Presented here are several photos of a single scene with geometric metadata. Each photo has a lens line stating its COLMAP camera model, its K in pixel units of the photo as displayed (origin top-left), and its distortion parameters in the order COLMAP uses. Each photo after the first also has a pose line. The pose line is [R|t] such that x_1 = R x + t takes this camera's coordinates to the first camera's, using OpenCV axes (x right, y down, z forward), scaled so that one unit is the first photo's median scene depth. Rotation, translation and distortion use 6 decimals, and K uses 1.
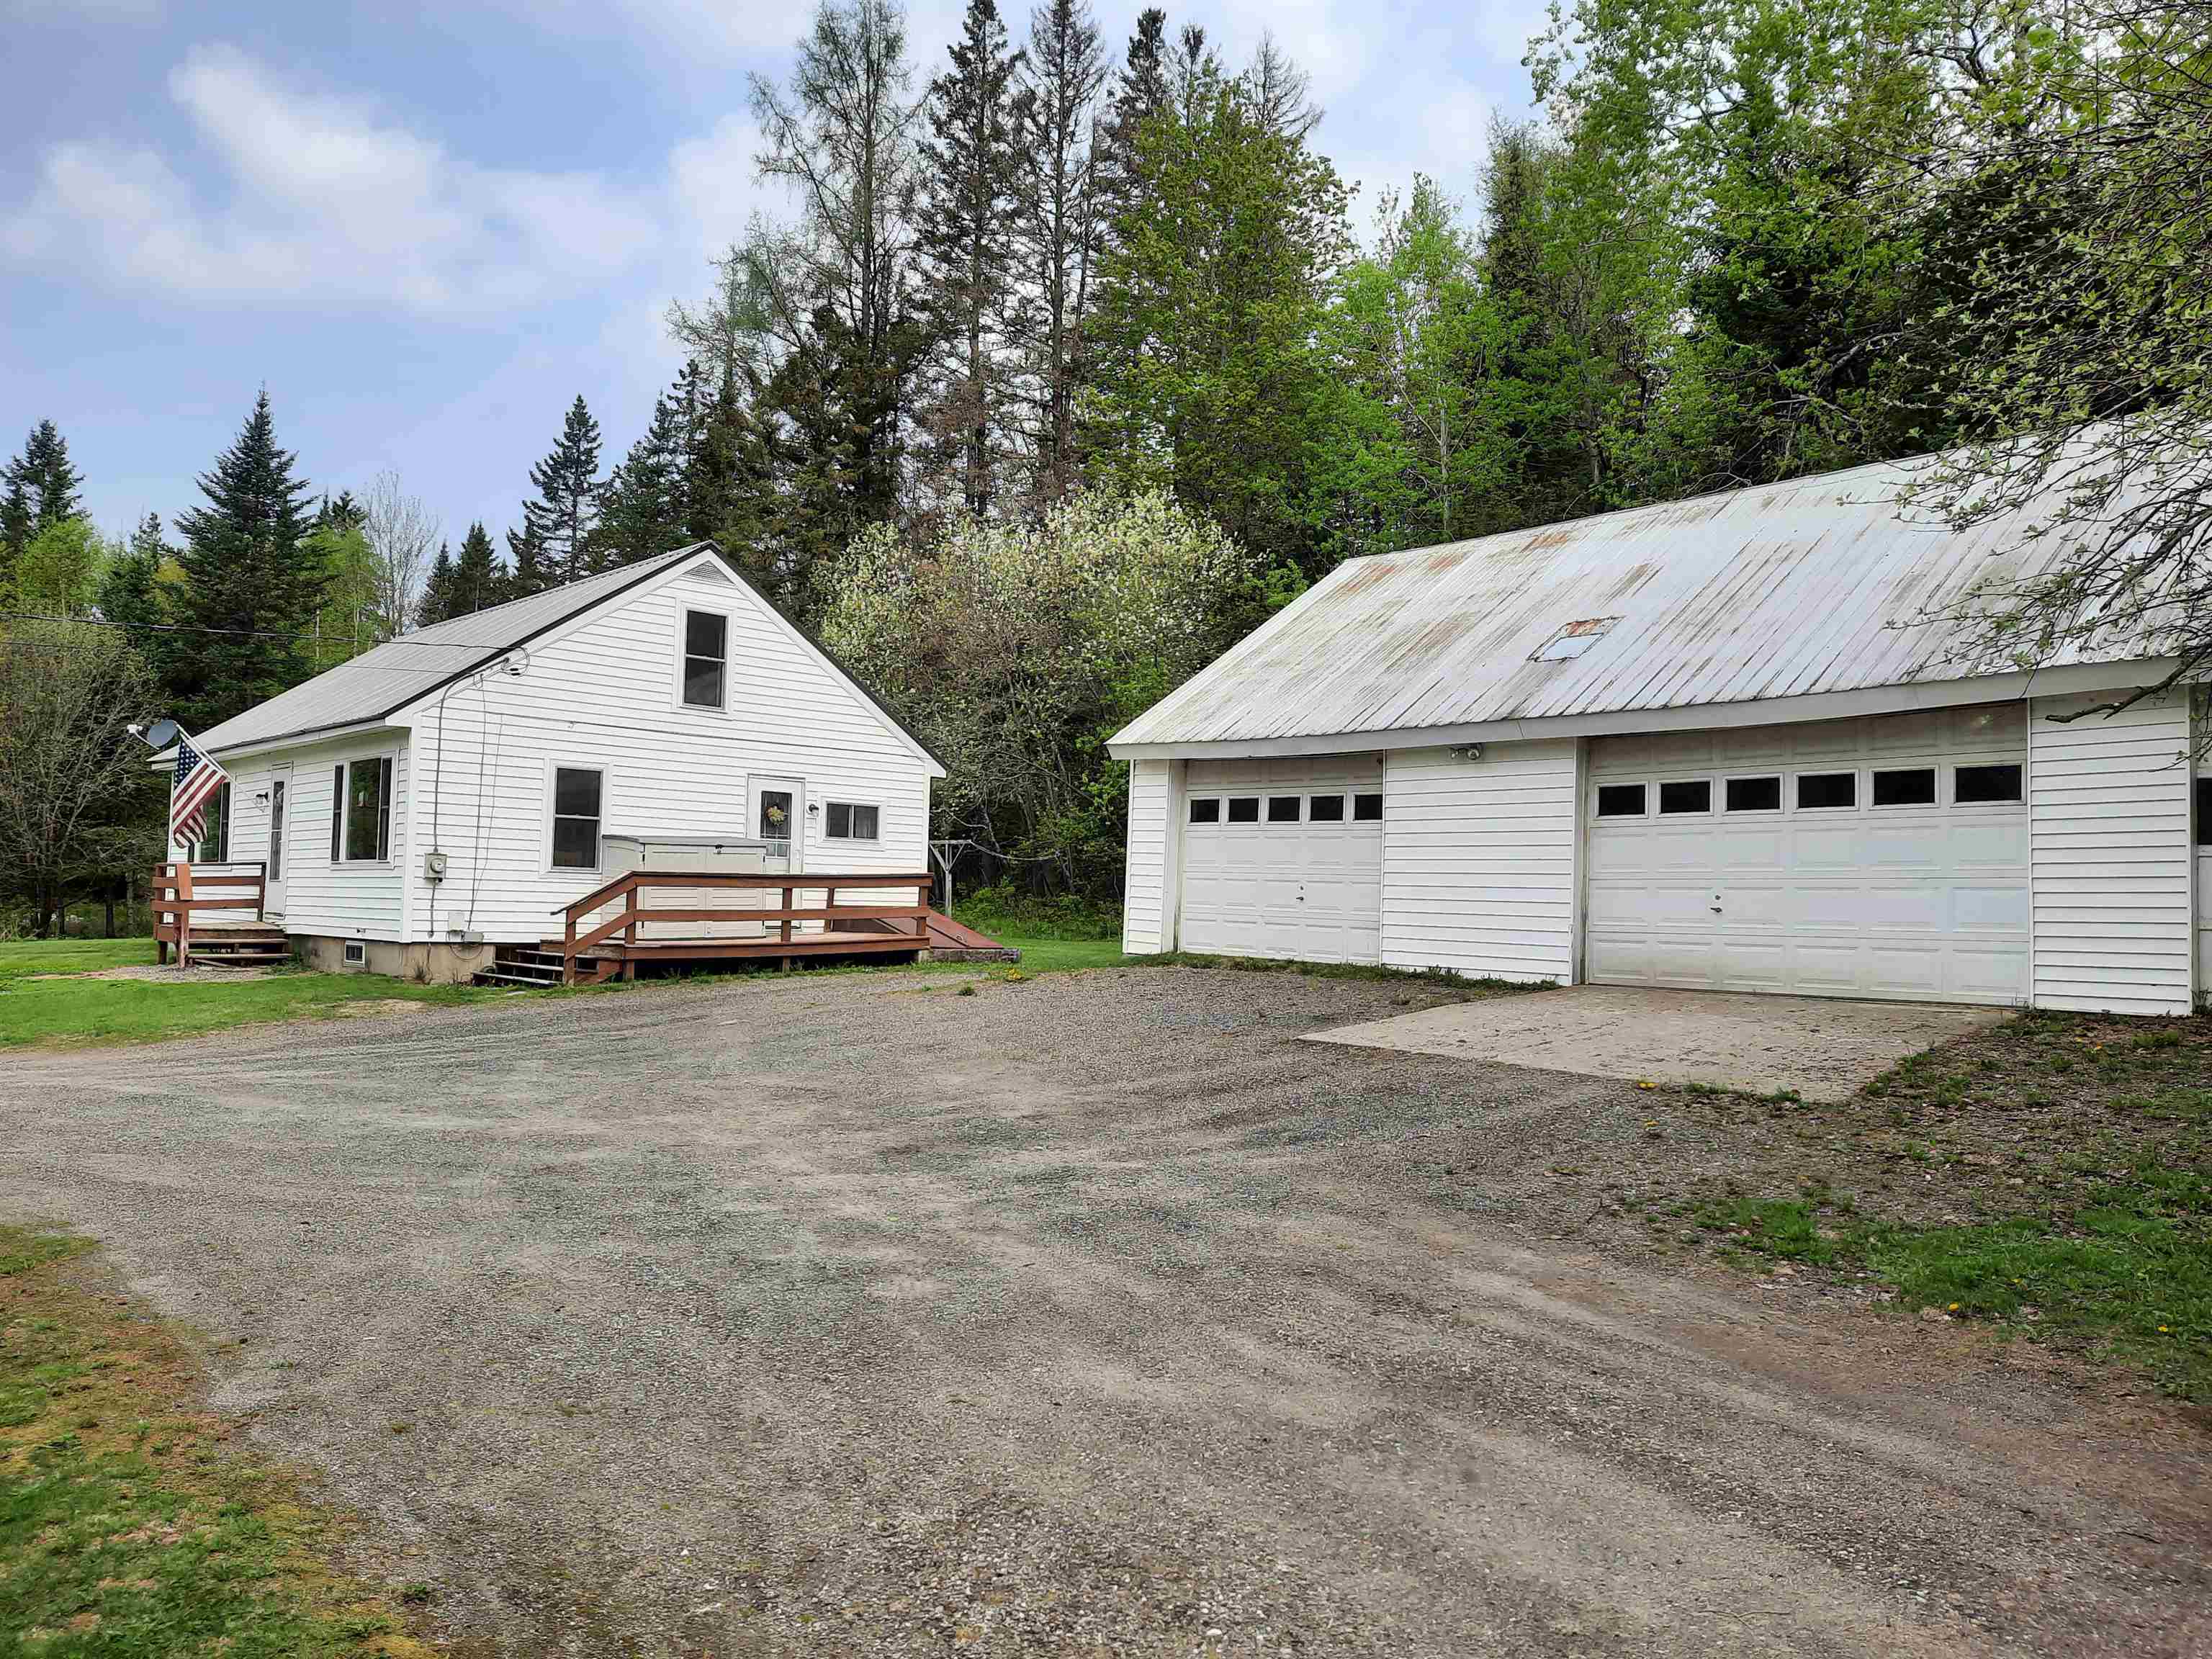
lens RADIAL K [[1595.3, 0, 1108.3], [0, 1595.3, 833.9], [0, 0, 1]] dist [0.065369, -0.082410]
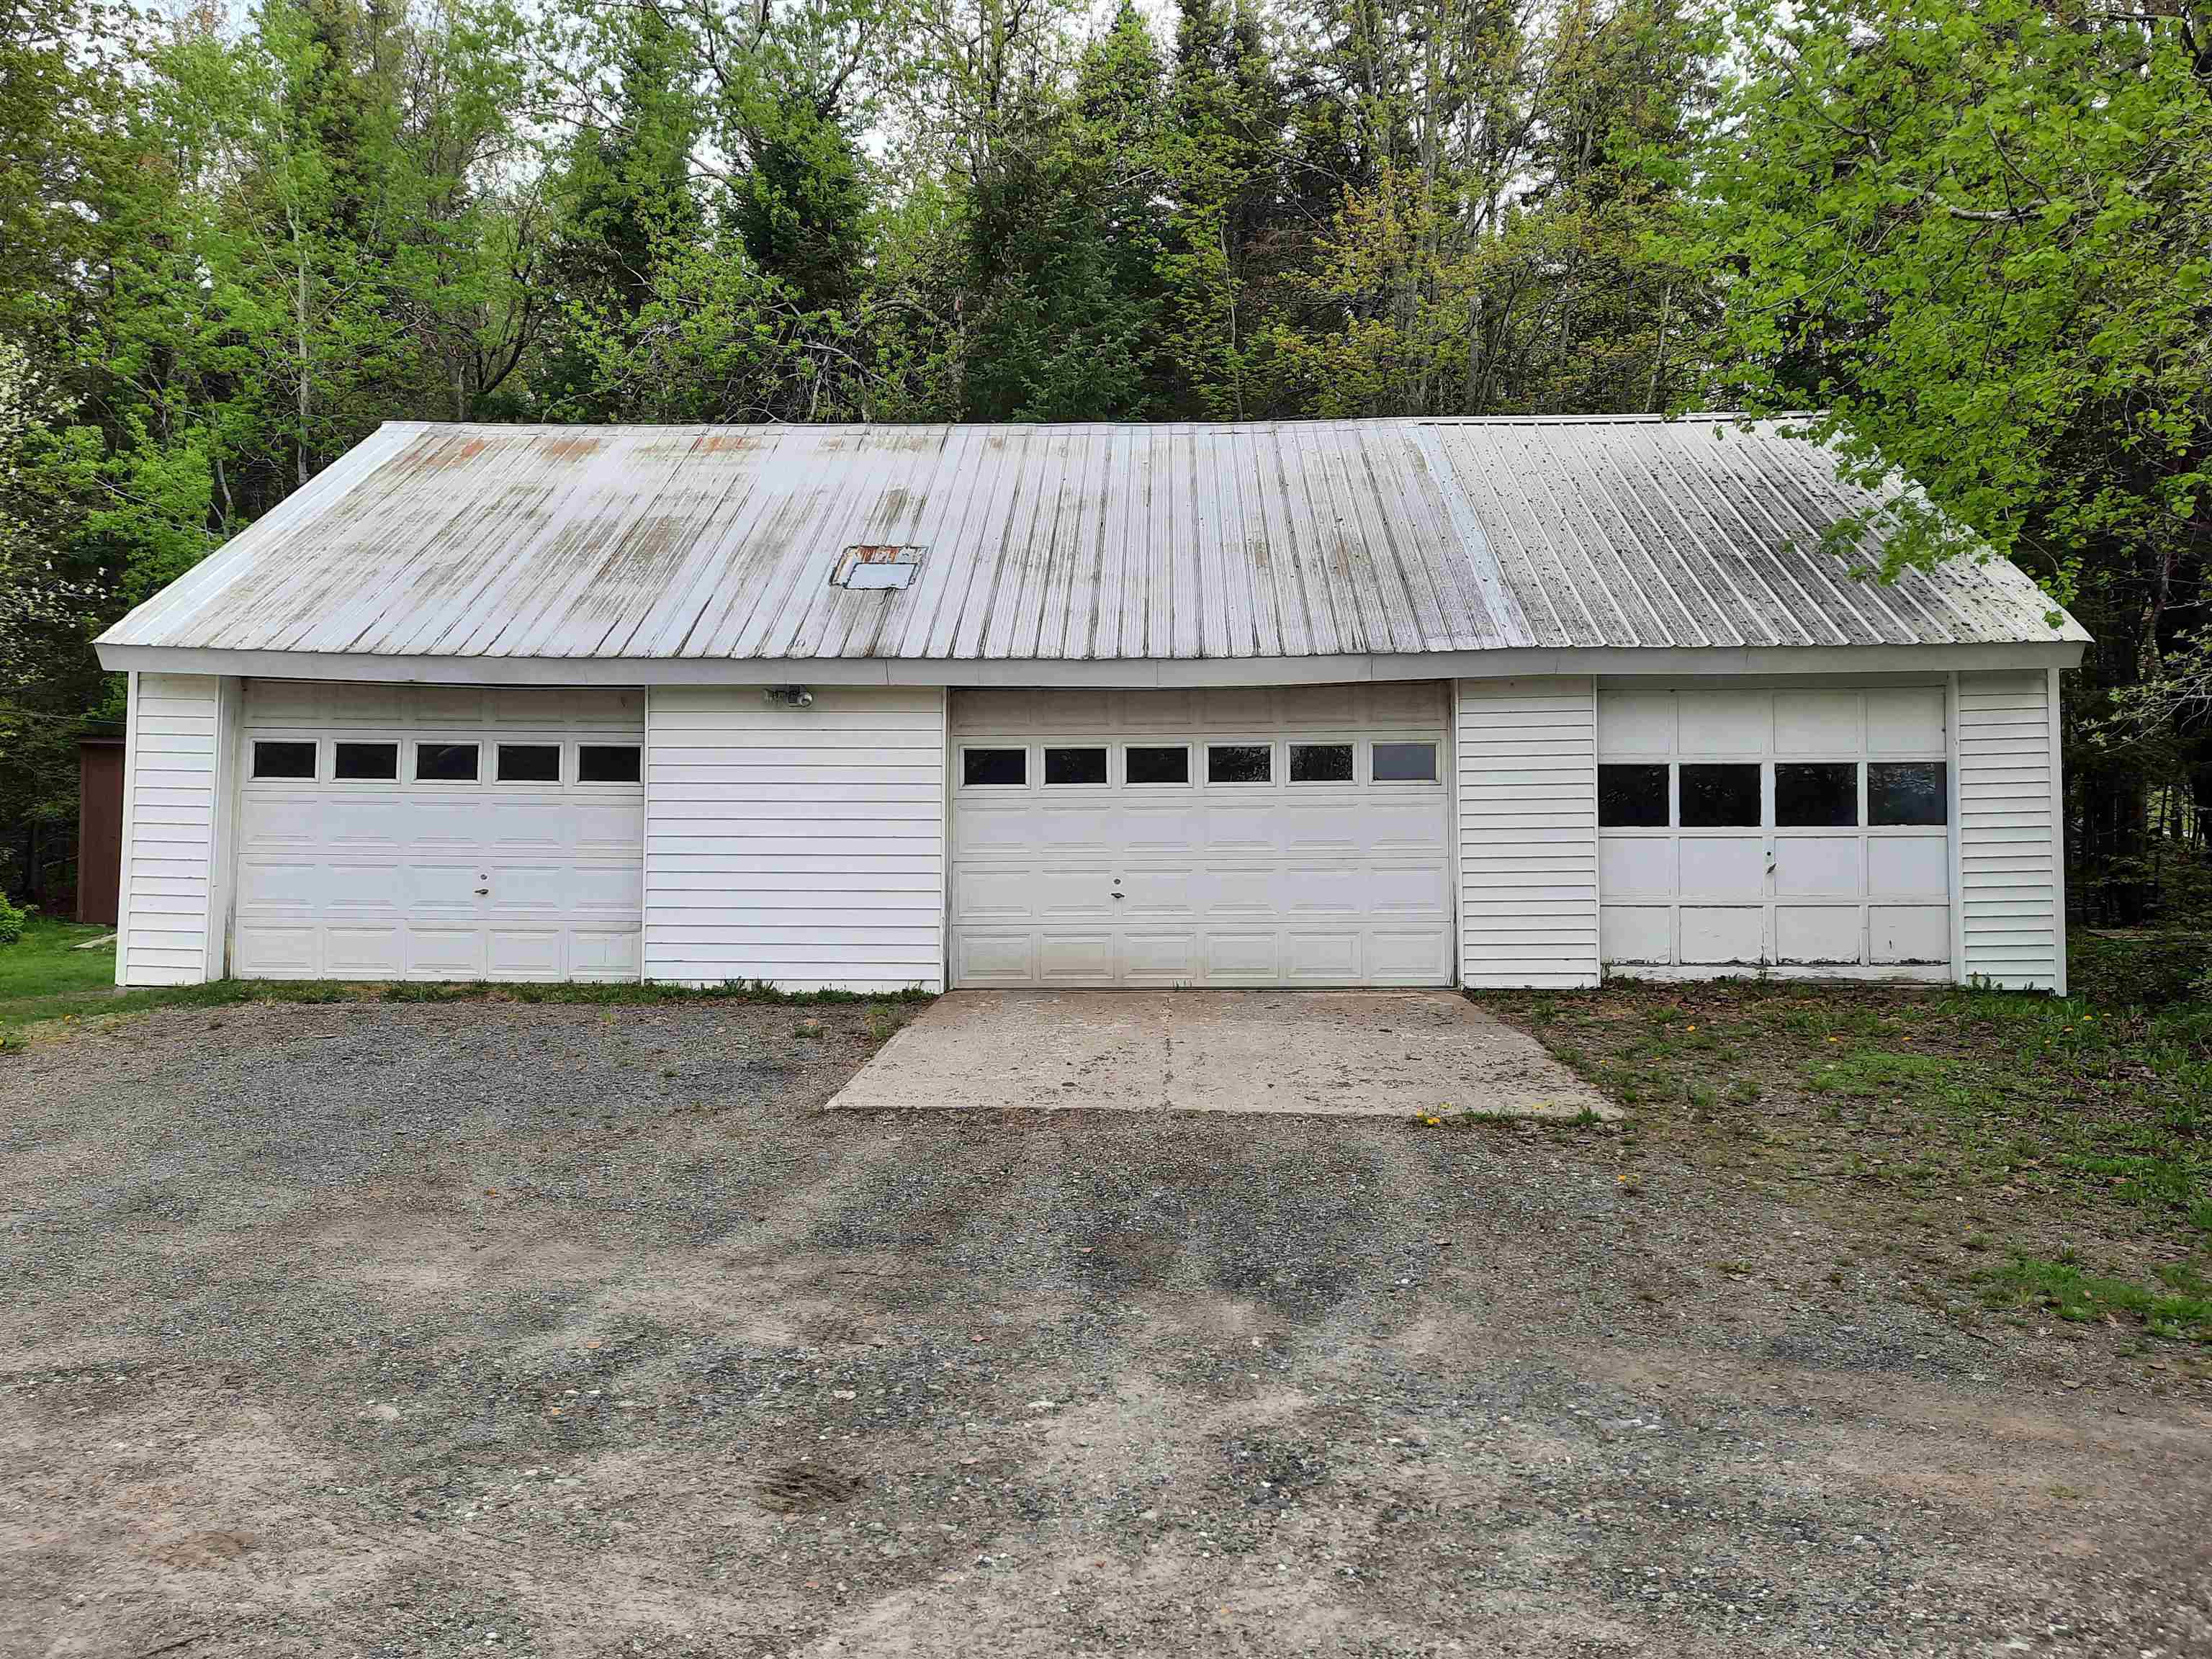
lens RADIAL K [[1595.3, 0, 1108.3], [0, 1595.3, 833.9], [0, 0, 1]] dist [0.065369, -0.082410]
pose [[0.678999, 0.006686, 0.734109, -0.171947], [-0.016377, 0.999848, 0.006042, 0.005581], [-0.733957, -0.016125, 0.679005, 0.272658]]
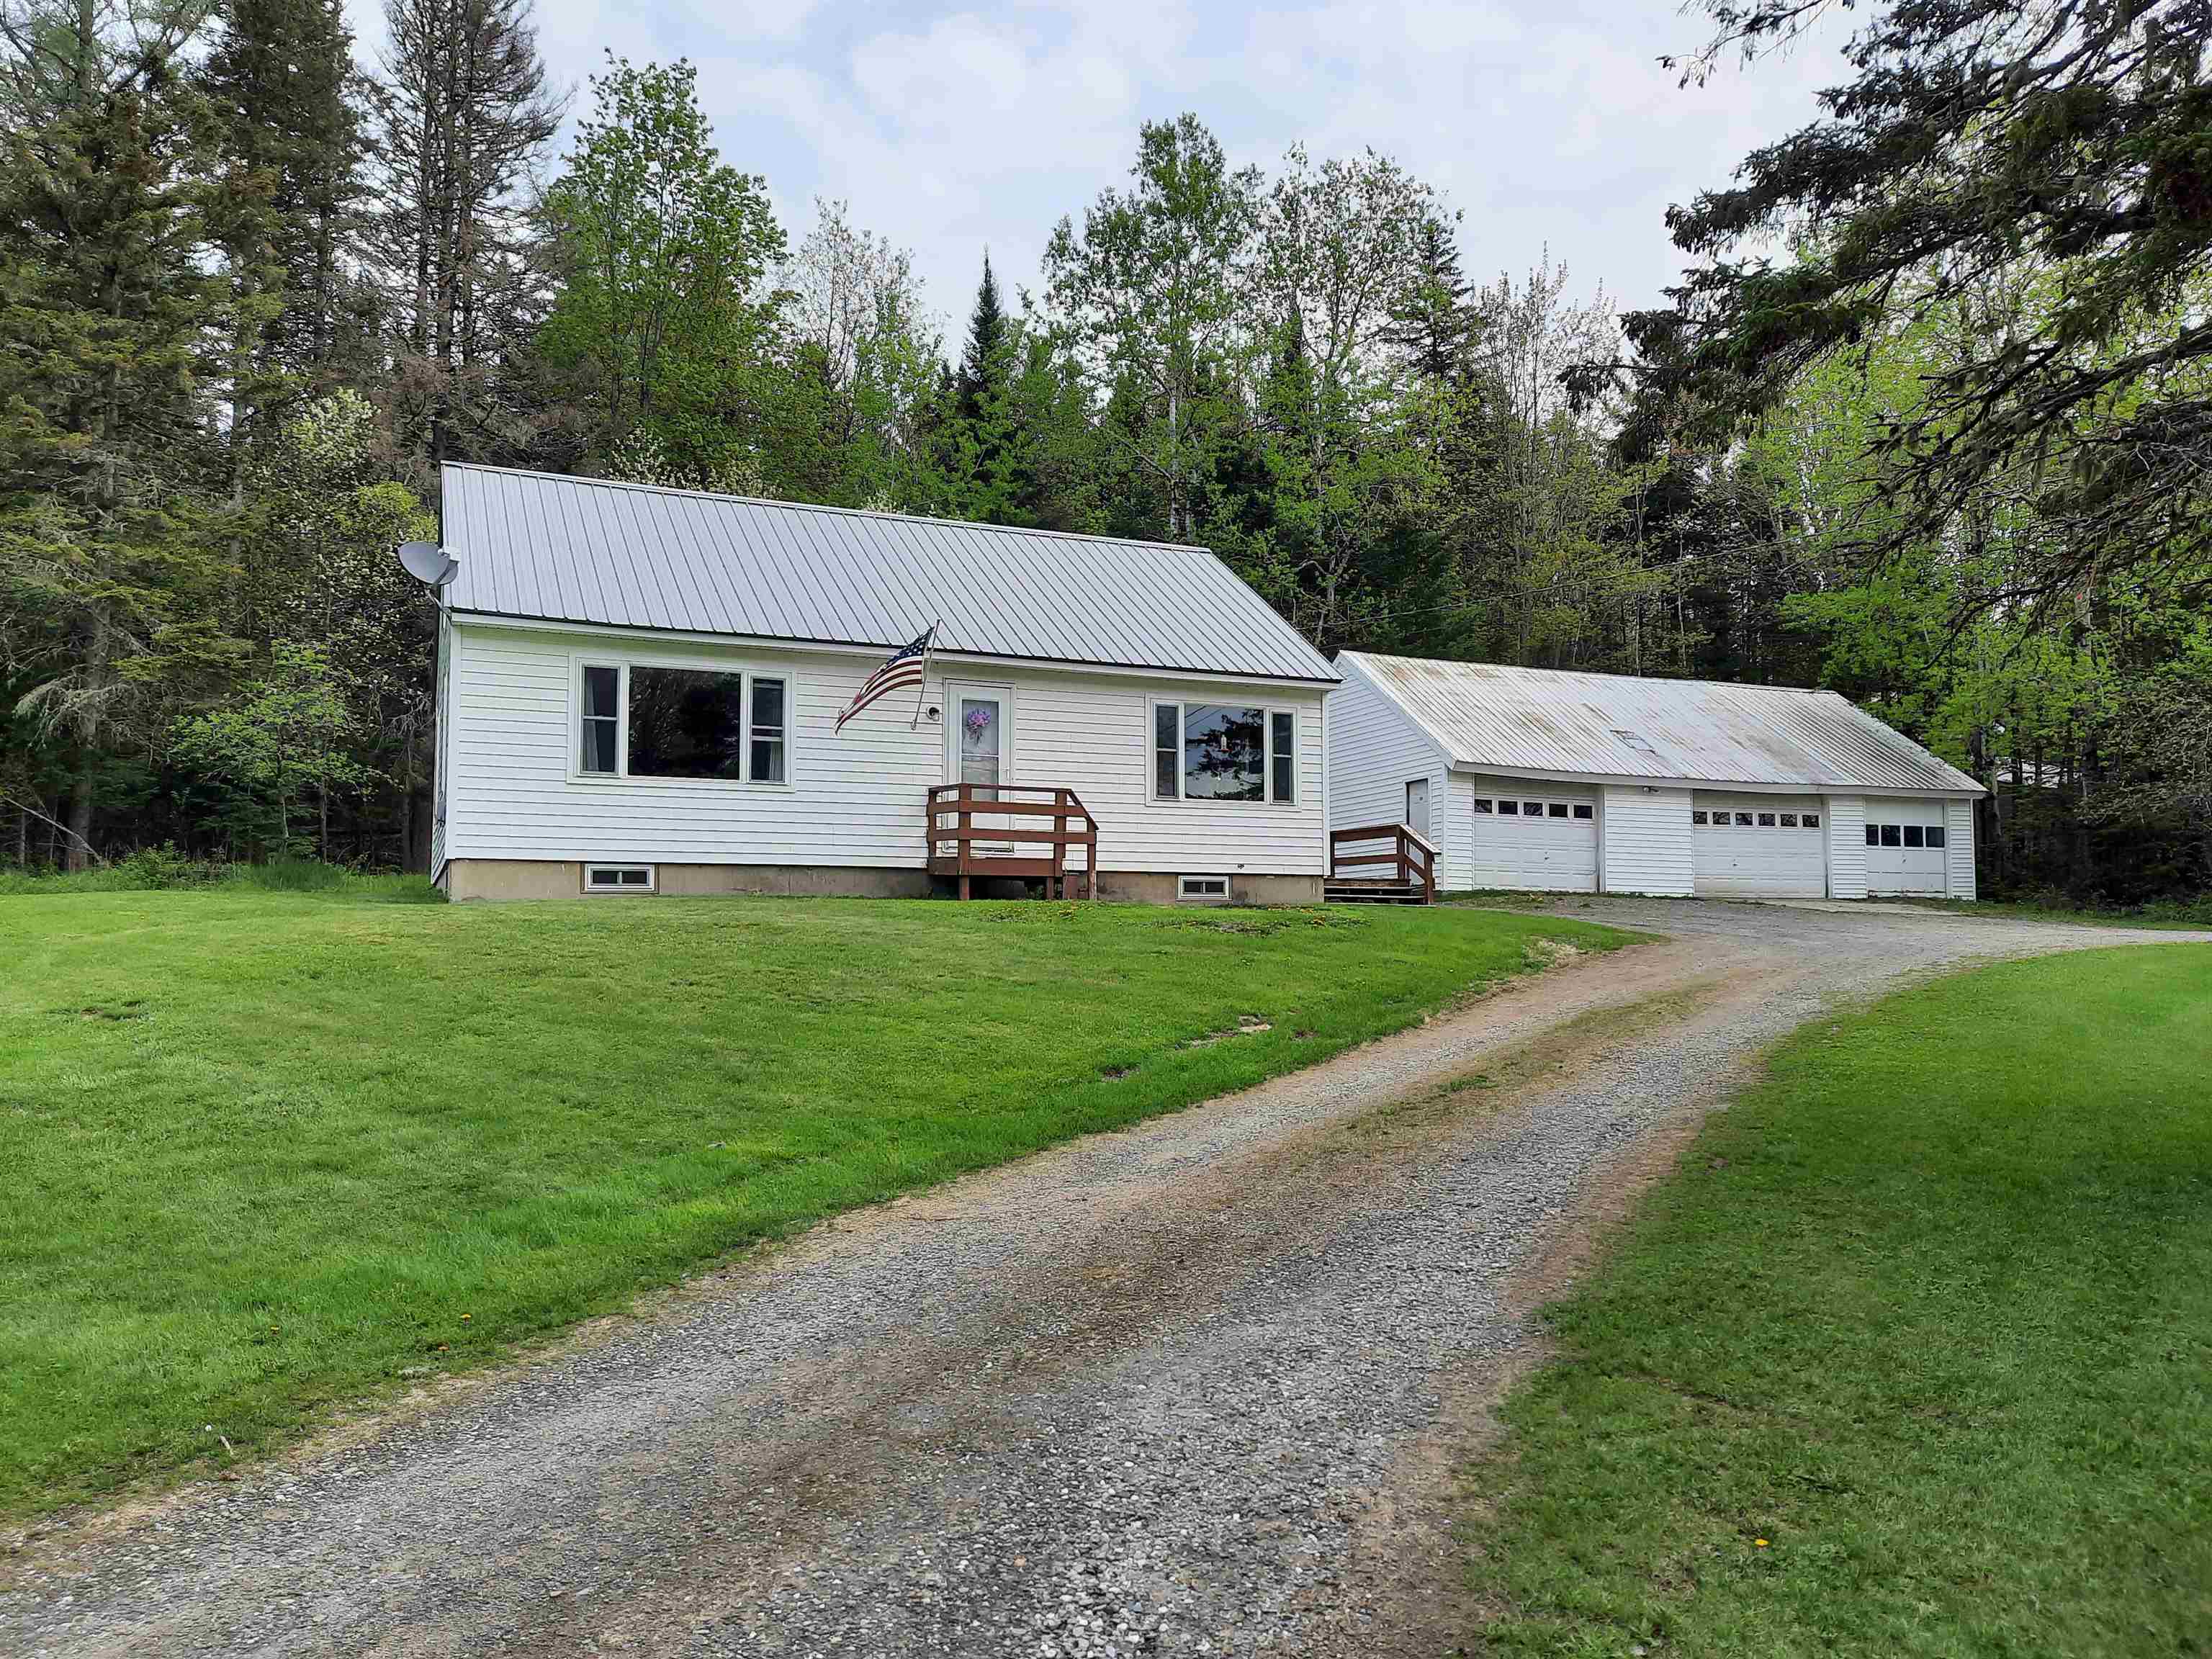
lens RADIAL K [[1595.3, 0, 1108.3], [0, 1595.3, 833.9], [0, 0, 1]] dist [0.065369, -0.082410]
pose [[0.318510, 0.044043, 0.946896, -1.494299], [-0.035869, 0.998765, -0.034390, 0.078343], [-0.947241, -0.023011, 0.319696, 0.737739]]
